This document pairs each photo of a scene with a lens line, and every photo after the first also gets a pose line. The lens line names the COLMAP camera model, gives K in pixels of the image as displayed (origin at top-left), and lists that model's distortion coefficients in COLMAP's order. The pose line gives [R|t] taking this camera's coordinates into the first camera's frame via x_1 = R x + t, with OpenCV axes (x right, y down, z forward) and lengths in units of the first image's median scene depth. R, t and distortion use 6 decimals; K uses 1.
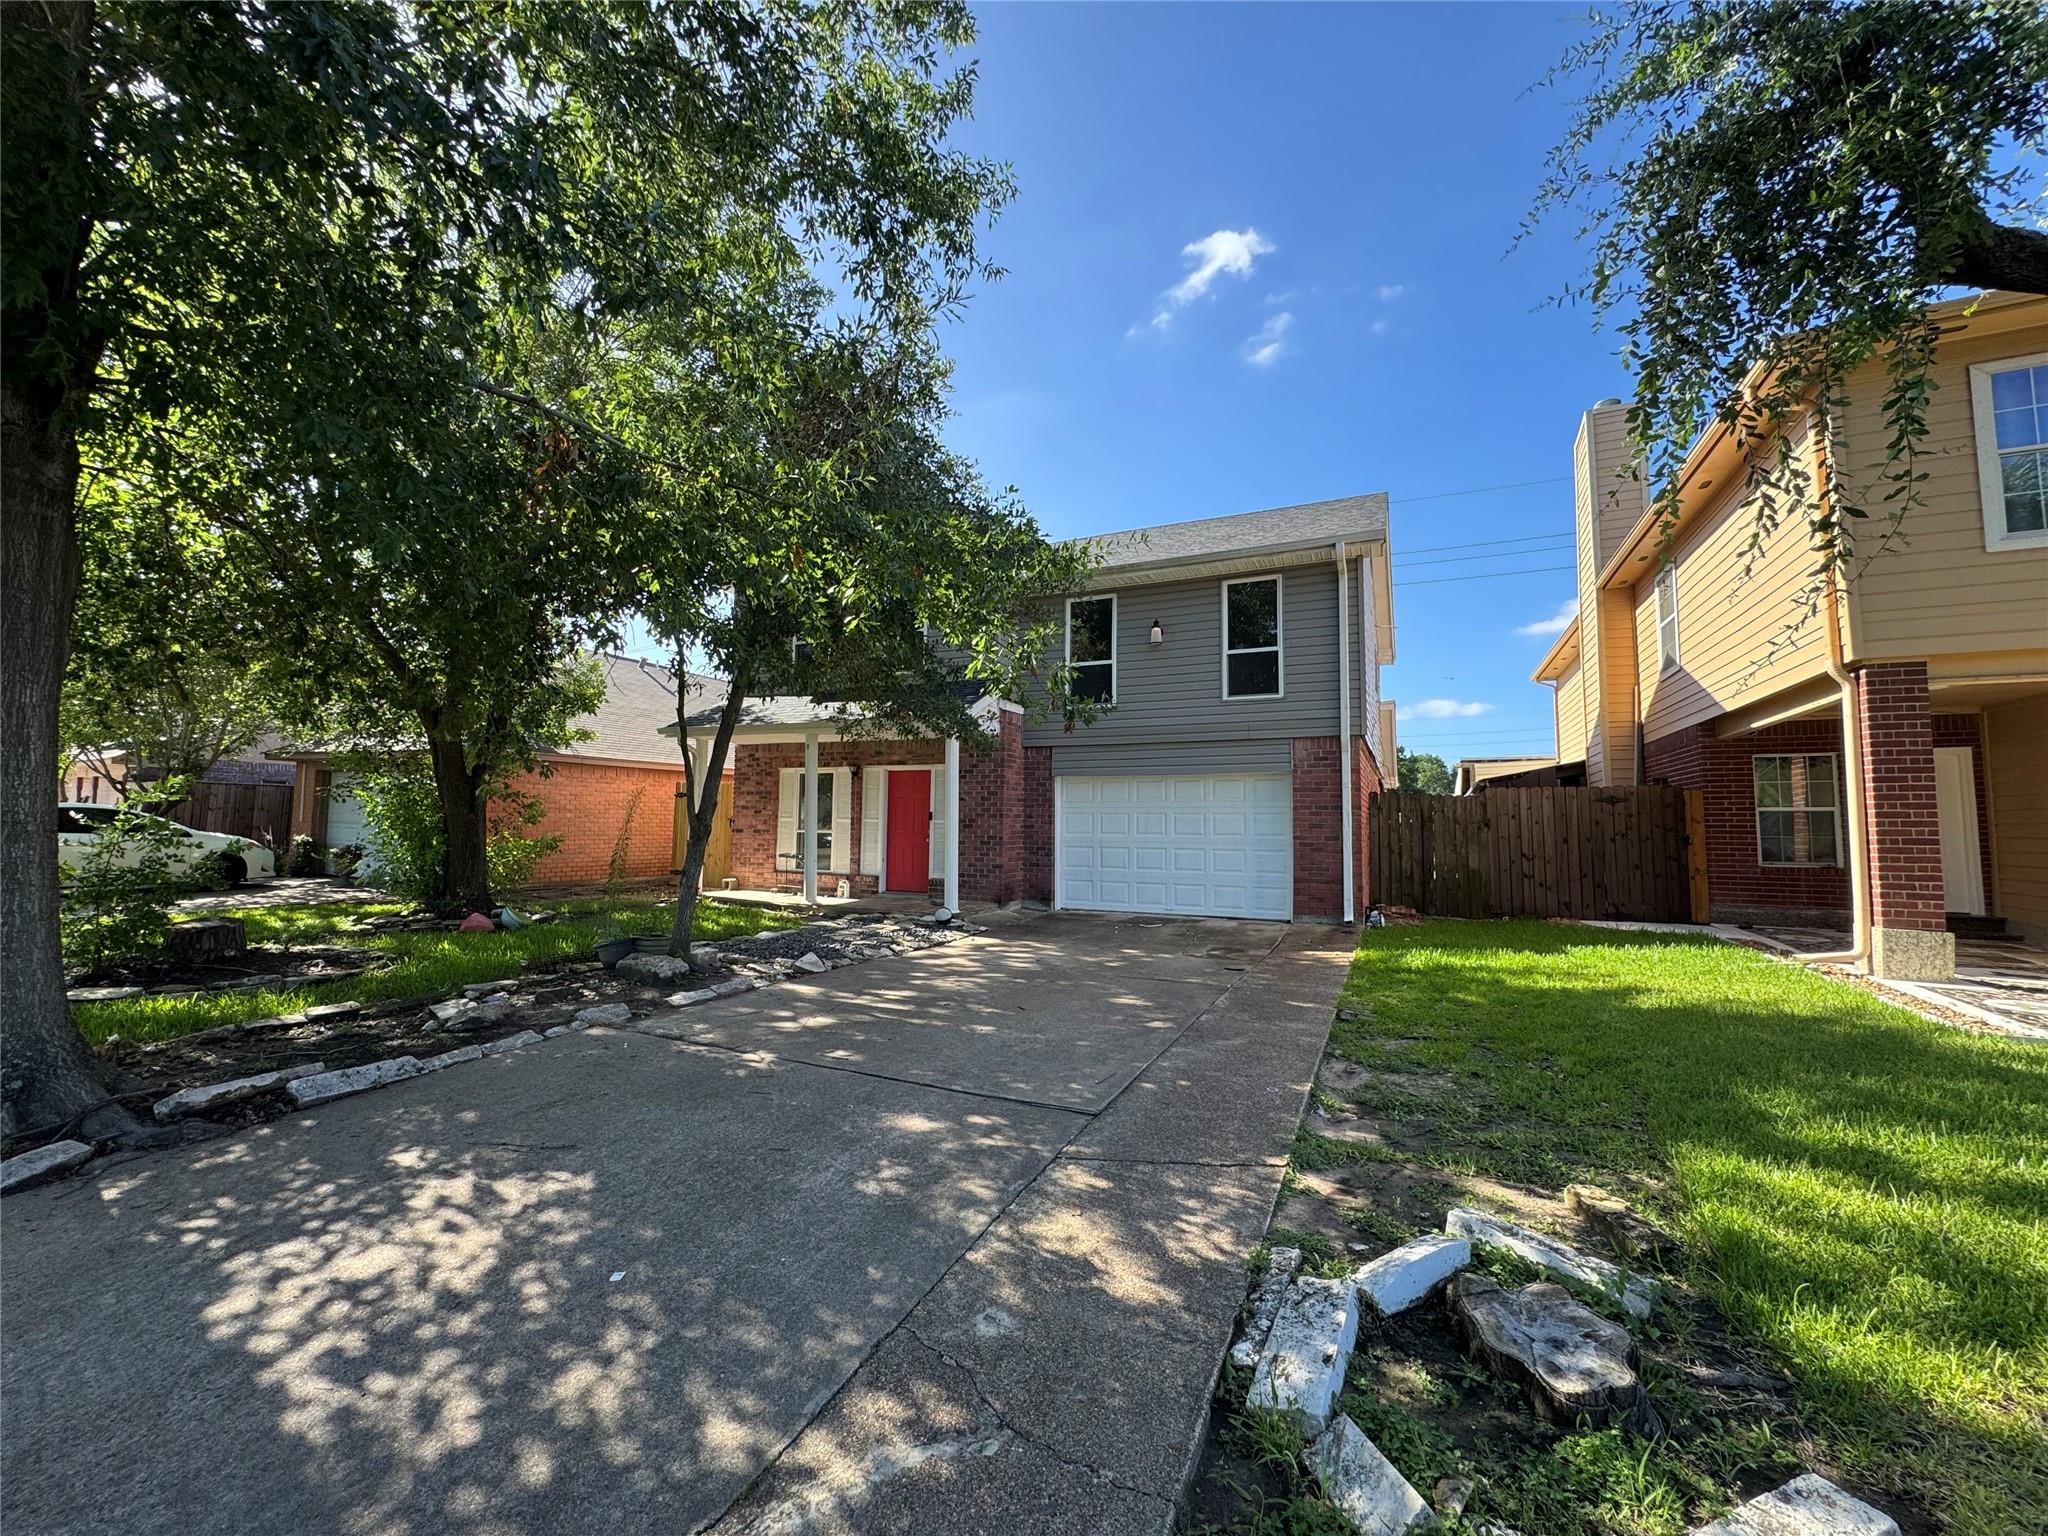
lens RADIAL K [[827.5, 0, 1024.0], [0, 827.5, 768.0], [0, 0, 1]] dist [-0.000003, -0.000002]
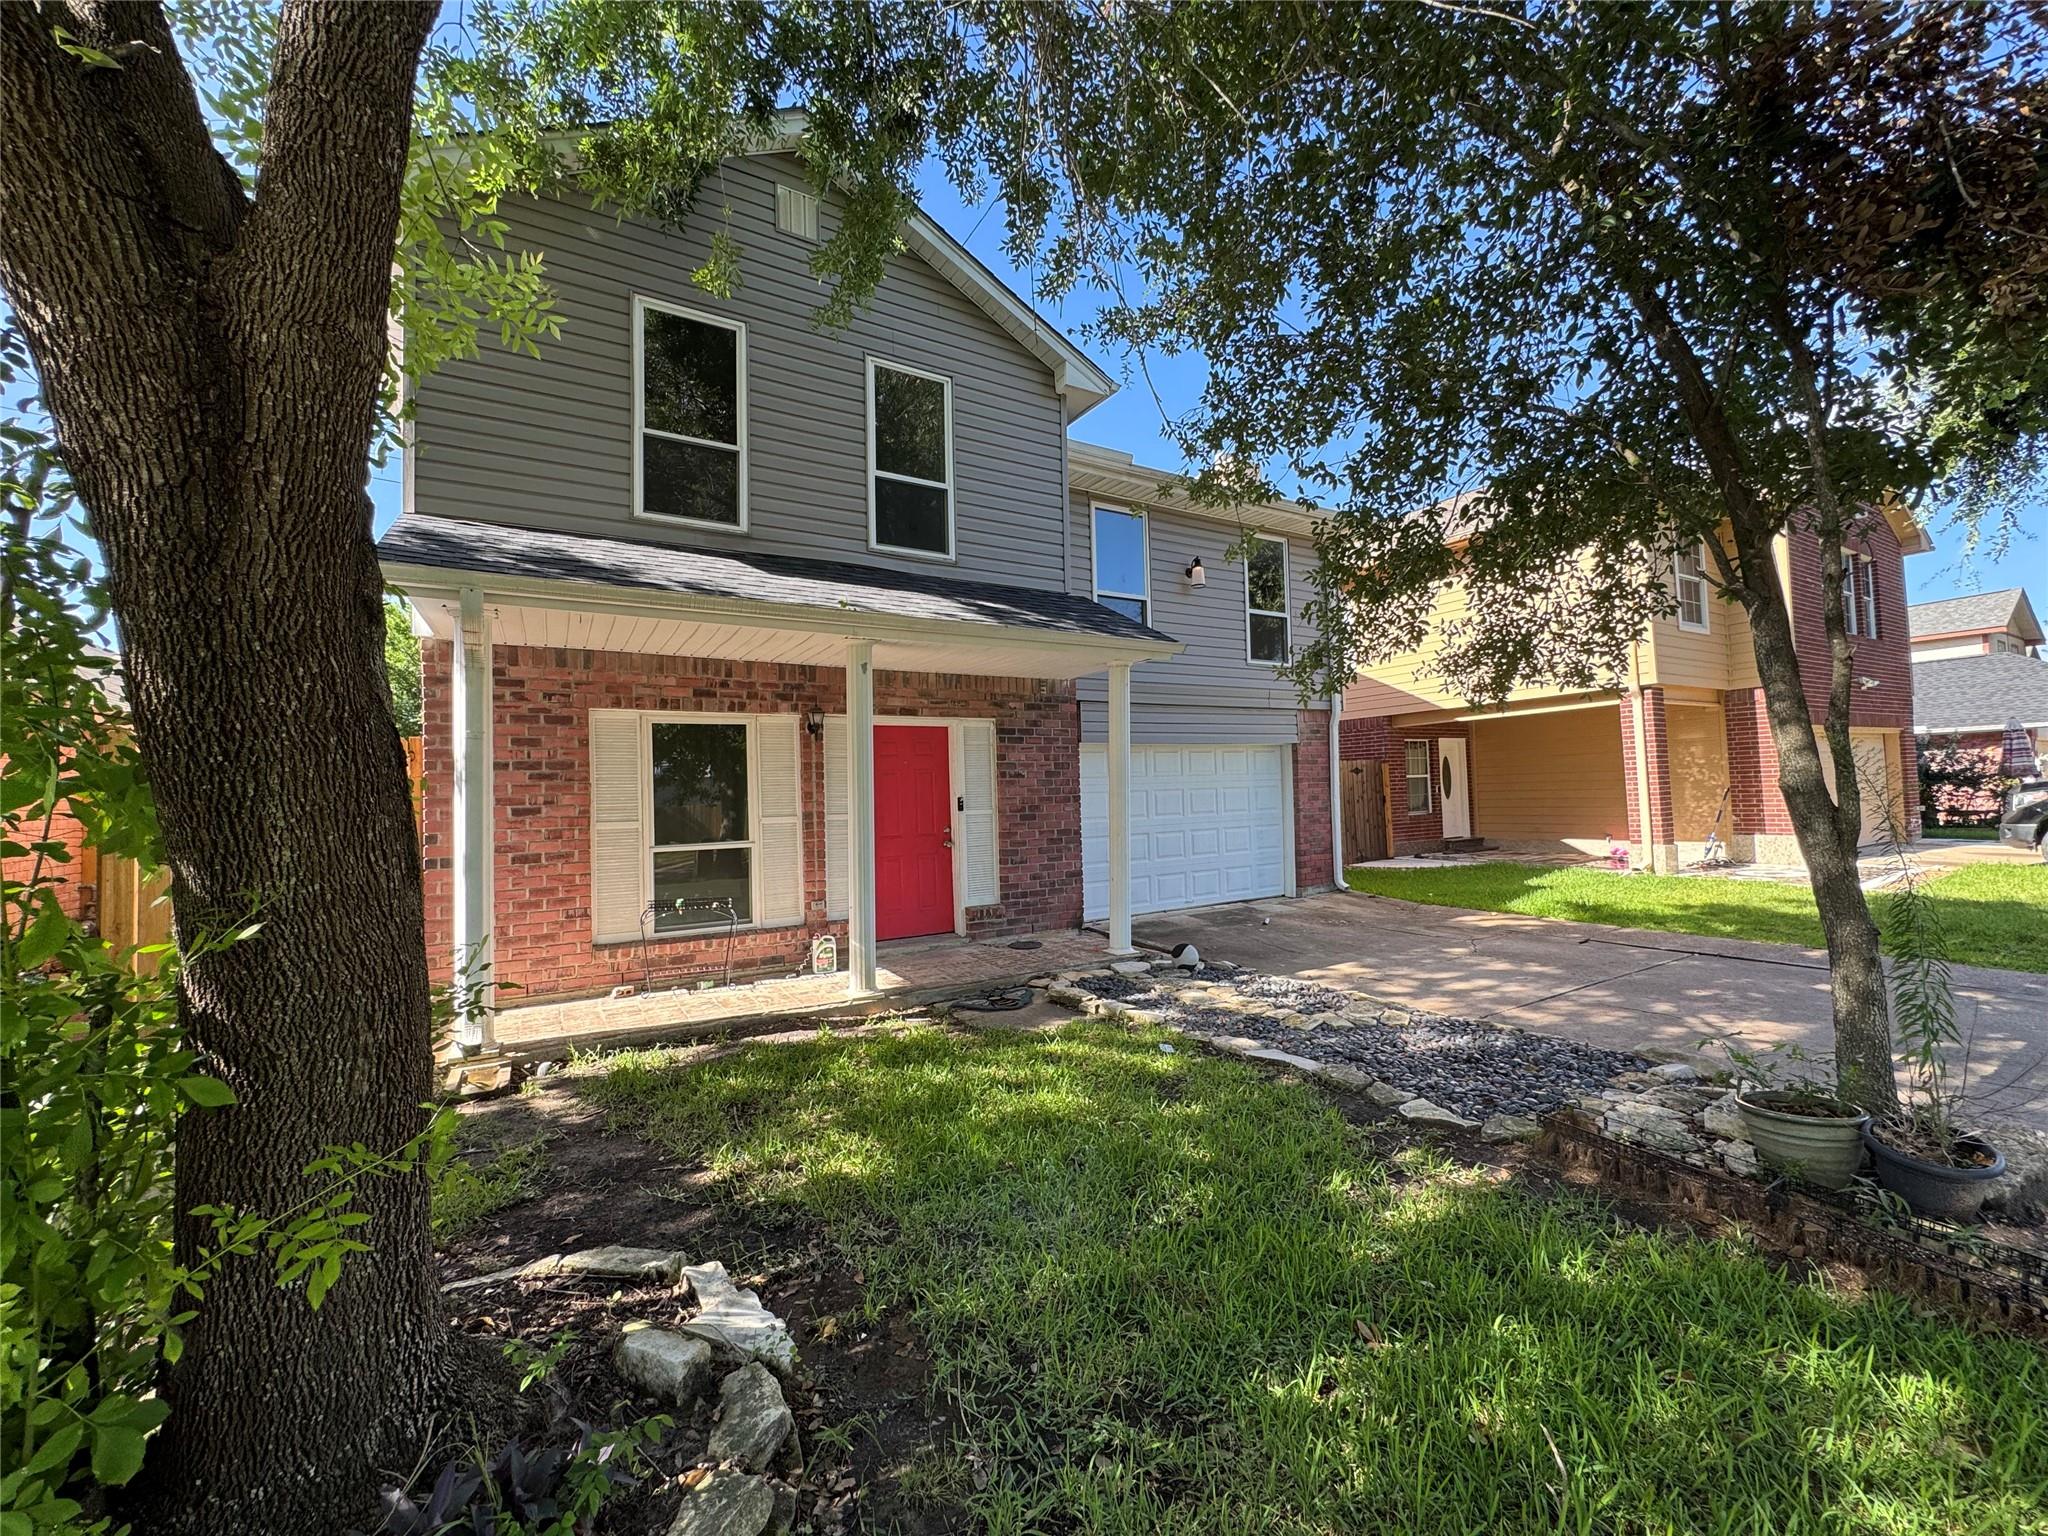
lens RADIAL K [[827.5, 0, 1024.0], [0, 827.5, 768.0], [0, 0, 1]] dist [-0.000003, -0.000002]
pose [[0.551433, -0.001411, 0.834218, -0.567472], [-0.021641, 0.999638, 0.015996, 0.020799], [-0.833938, -0.026873, 0.551203, 0.608180]]
